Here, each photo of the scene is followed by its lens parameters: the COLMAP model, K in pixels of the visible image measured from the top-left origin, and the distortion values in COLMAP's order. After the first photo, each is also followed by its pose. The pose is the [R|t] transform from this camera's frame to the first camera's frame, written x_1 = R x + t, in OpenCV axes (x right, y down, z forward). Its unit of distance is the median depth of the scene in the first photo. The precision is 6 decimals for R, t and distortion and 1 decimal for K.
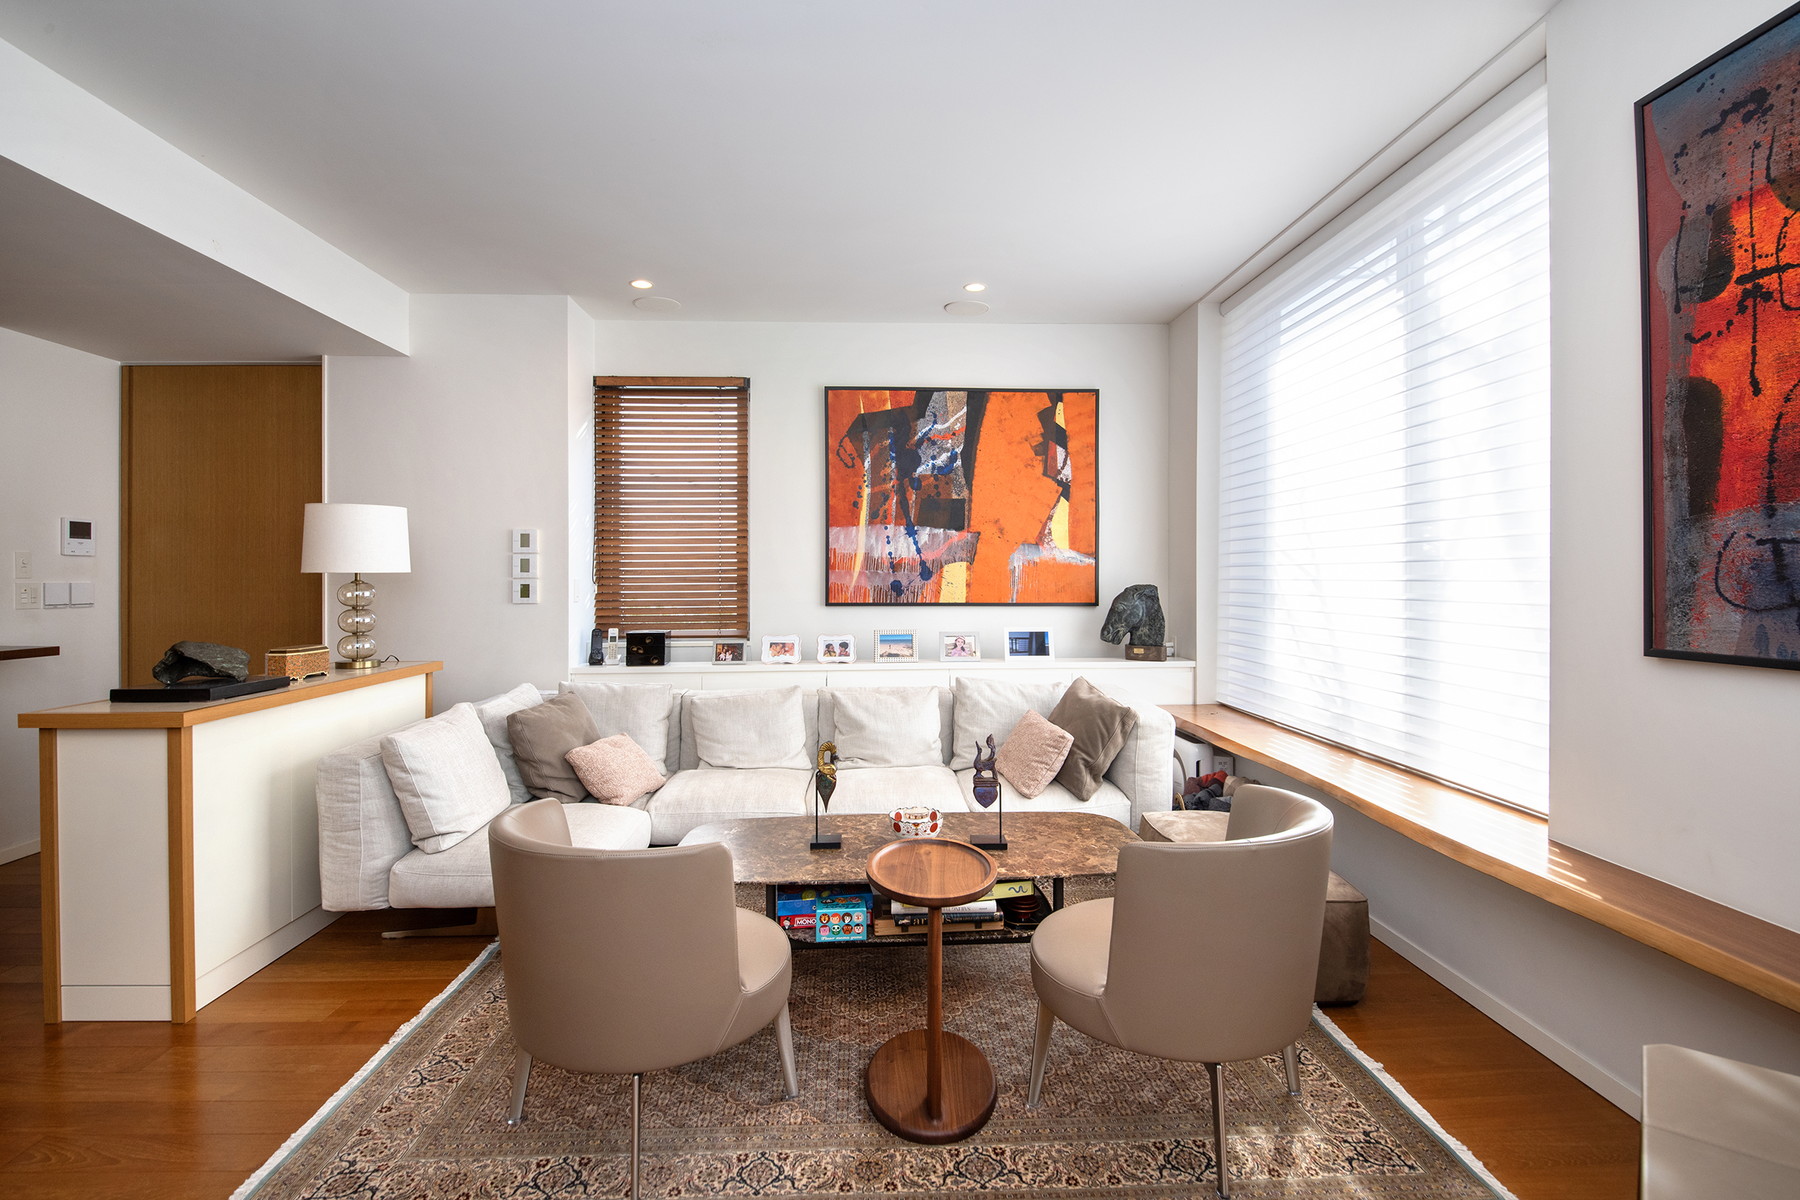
lens RADIAL K [[844.3, 0, 900.0], [0, 844.3, 600.0], [0, 0, 1]] dist [-0.000599, -0.000175]
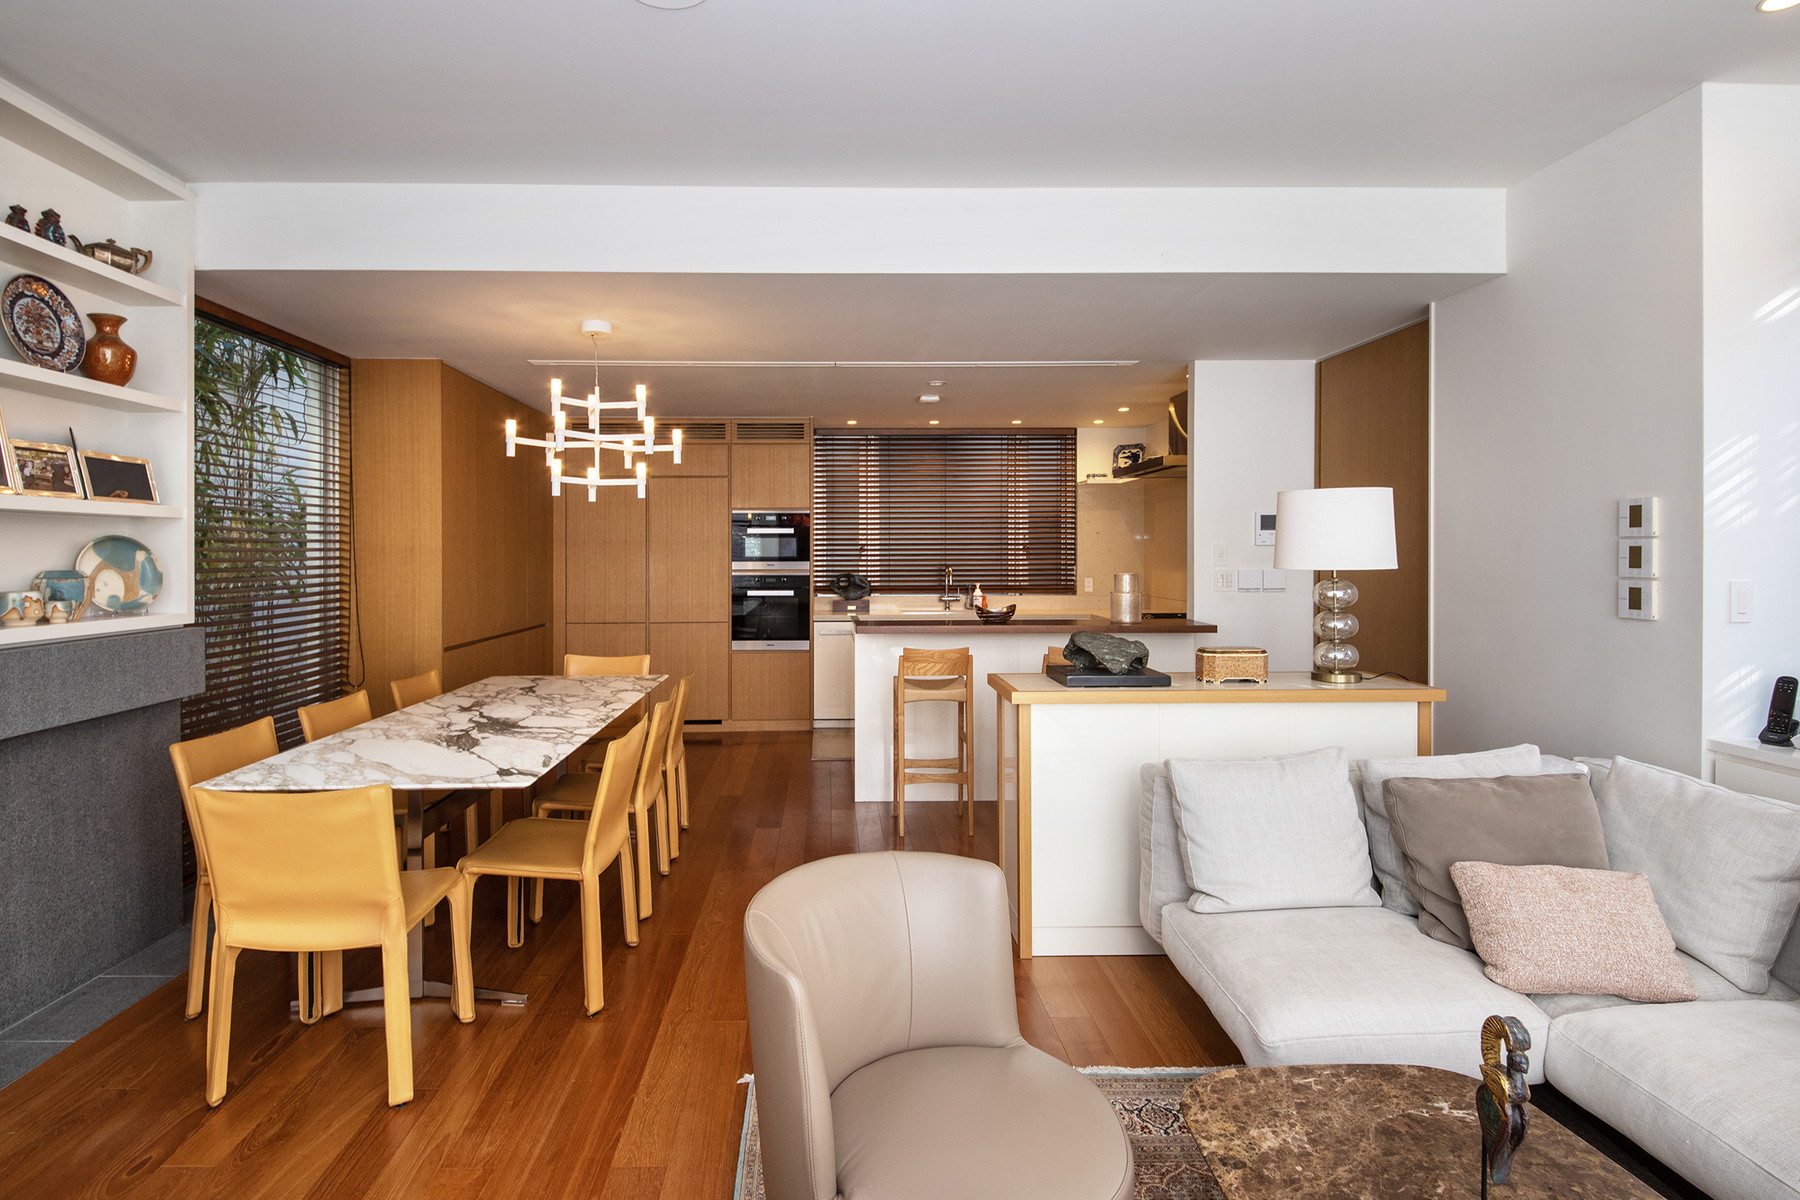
lens RADIAL K [[945.4, 0, 896.2], [0, 945.4, 558.5], [0, 0, 1]] dist [0.001179, 0.000413]
pose [[-0.033352, 0.015099, -0.999330, 0.298550], [-0.020293, 0.999670, 0.015781, -0.045442], [0.999238, 0.020806, -0.033034, 0.555297]]
